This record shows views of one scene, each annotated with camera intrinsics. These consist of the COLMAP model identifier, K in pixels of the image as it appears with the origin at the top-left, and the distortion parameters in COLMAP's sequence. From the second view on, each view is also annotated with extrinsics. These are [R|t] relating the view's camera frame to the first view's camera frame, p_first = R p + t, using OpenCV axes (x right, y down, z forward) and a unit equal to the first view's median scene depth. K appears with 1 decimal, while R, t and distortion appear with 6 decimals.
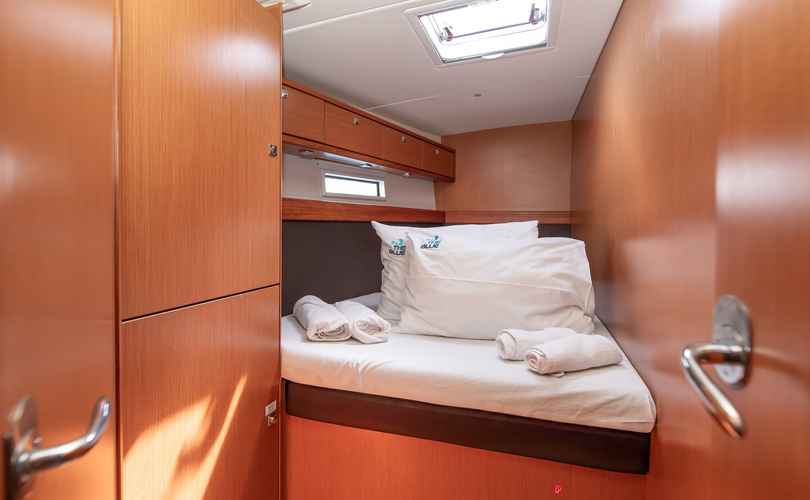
lens RADIAL K [[392.2, 0, 407.3], [0, 392.2, 226.2], [0, 0, 1]] dist [-0.001130, -0.000275]
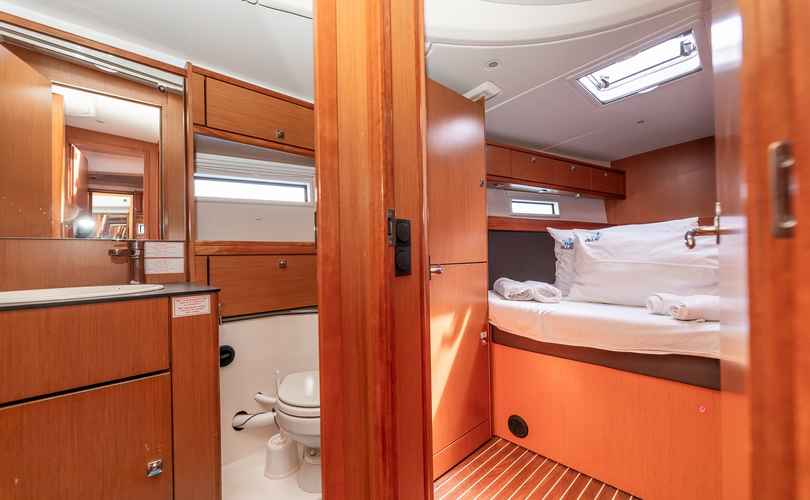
lens RADIAL K [[325.1, 0, 405.0], [0, 325.1, 250.0], [0, 0, 1]] dist [-0.000253, 0.000019]
pose [[0.867202, -0.028271, -0.497154, 0.051052], [0.017381, 0.999497, -0.026518, 0.100196], [0.497654, 0.014356, 0.867257, -0.304703]]
